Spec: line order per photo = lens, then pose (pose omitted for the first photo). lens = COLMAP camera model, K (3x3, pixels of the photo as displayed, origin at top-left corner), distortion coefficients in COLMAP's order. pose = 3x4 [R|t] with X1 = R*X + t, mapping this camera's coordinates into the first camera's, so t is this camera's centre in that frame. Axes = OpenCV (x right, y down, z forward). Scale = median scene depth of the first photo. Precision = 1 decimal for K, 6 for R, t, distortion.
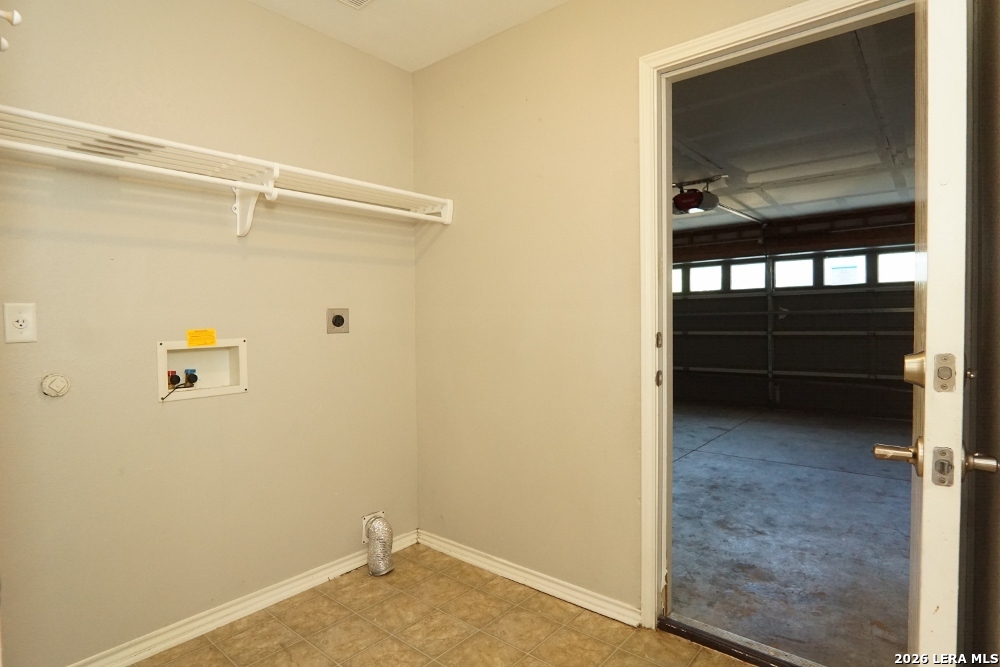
lens RADIAL K [[532.7, 0, 497.8], [0, 532.7, 331.5], [0, 0, 1]] dist [-0.033478, 0.008745]
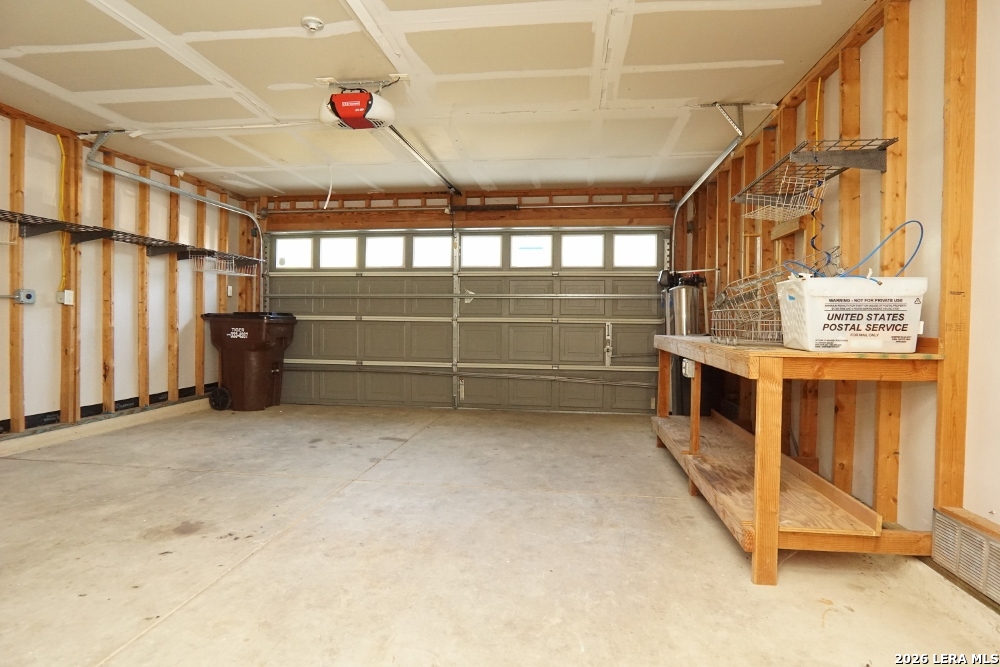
lens RADIAL K [[532.7, 0, 506.4], [0, 532.7, 330.1], [0, 0, 1]] dist [-0.033478, 0.008745]
pose [[0.837353, 0.016889, 0.546401, 0.119665], [-0.016219, 0.999850, -0.006049, 0.025754], [-0.546421, -0.003797, 0.837502, 0.244906]]
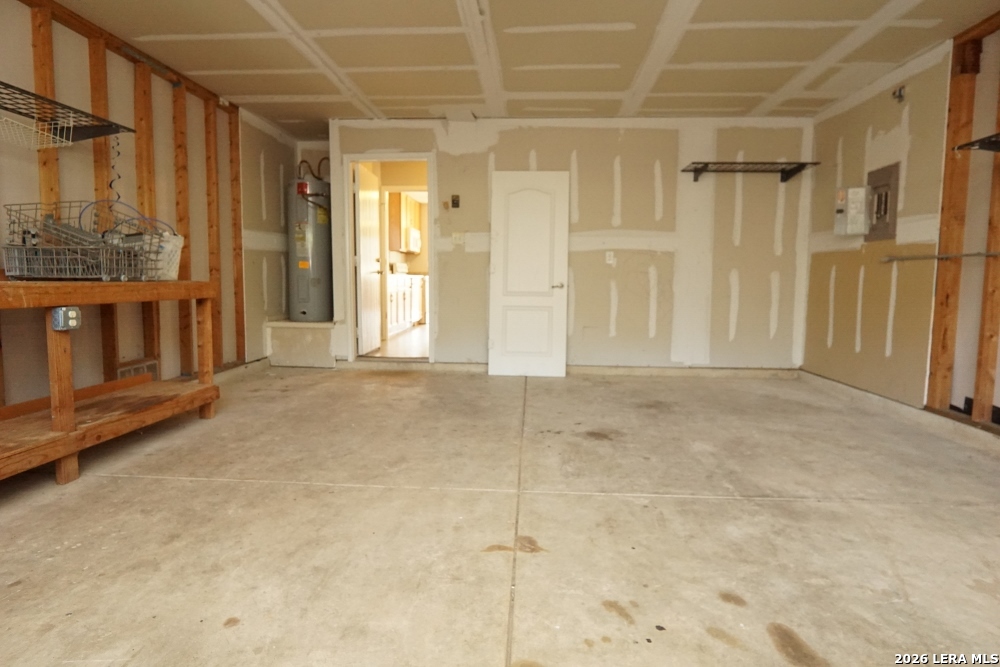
lens RADIAL K [[532.7, 0, 499.9], [0, 532.7, 330.3], [0, 0, 1]] dist [-0.033478, 0.008745]
pose [[-0.803289, 0.062165, -0.592336, 0.393753], [-0.010920, 0.992834, 0.119005, 0.019272], [0.595489, 0.102064, -0.796854, 0.809972]]
